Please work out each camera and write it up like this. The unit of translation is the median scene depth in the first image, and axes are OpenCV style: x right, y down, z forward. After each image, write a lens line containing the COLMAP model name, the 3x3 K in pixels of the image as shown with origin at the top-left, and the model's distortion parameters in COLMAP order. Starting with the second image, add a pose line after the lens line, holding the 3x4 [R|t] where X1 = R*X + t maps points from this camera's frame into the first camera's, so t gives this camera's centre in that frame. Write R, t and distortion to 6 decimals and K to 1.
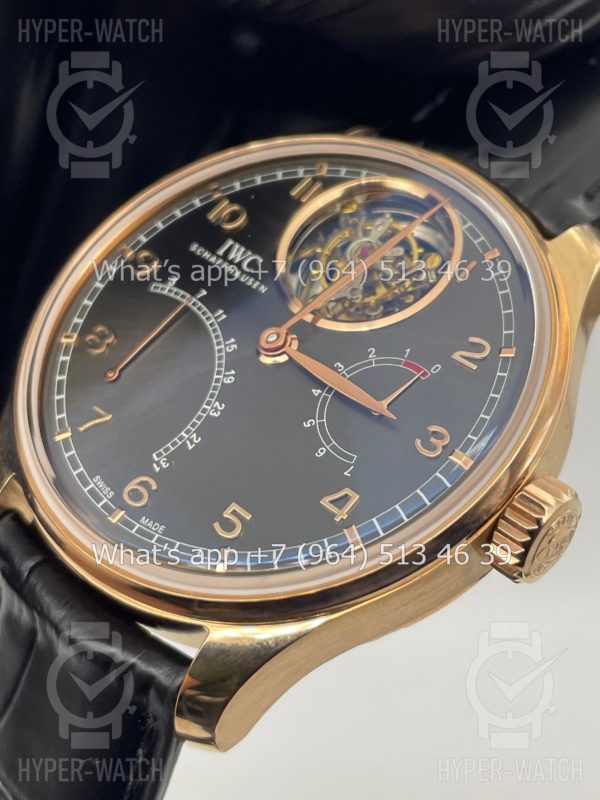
lens RADIAL K [[1263.3, 0, 362.1], [0, 1263.3, 399.7], [0, 0, 1]] dist [0.007709, -0.013936]
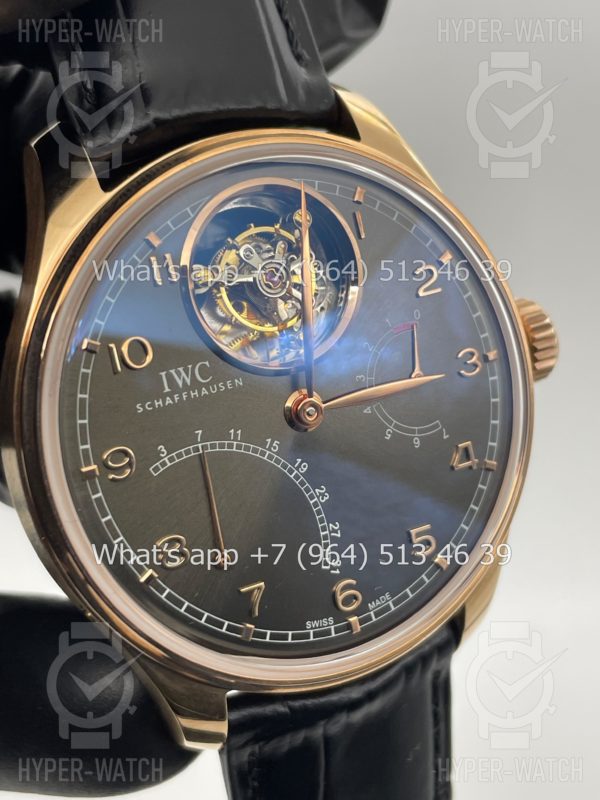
lens RADIAL K [[1263.3, 0, 362.1], [0, 1263.3, 399.7], [0, 0, 1]] dist [0.007709, -0.013936]
pose [[0.407641, -0.797201, 0.445308, -0.510426], [0.332285, 0.583735, 0.740838, -0.810783], [-0.850539, -0.154027, 0.502852, 0.461511]]
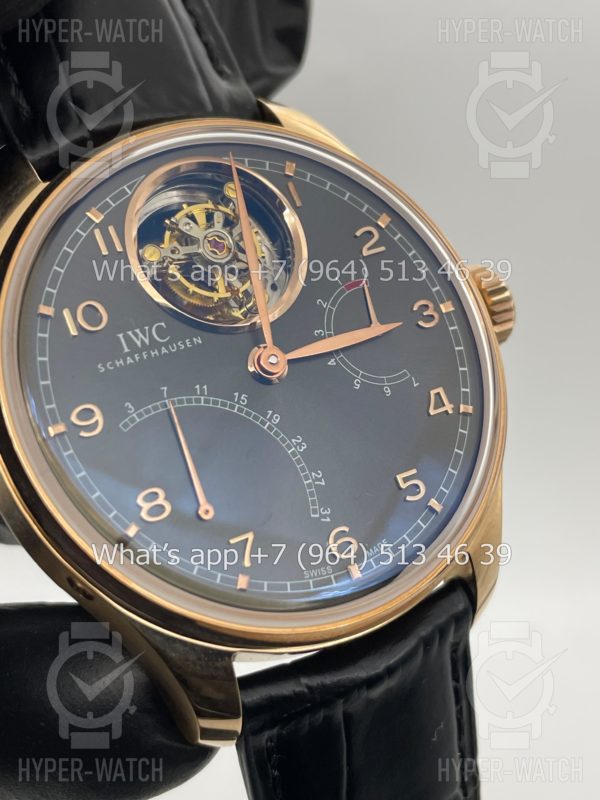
lens RADIAL K [[1263.3, 0, 362.1], [0, 1263.3, 399.7], [0, 0, 1]] dist [0.007709, -0.013936]
pose [[0.279250, -0.718794, 0.636675, -0.741313], [0.457005, 0.682630, 0.570230, -0.589918], [-0.844492, 0.131727, 0.519117, 0.417697]]
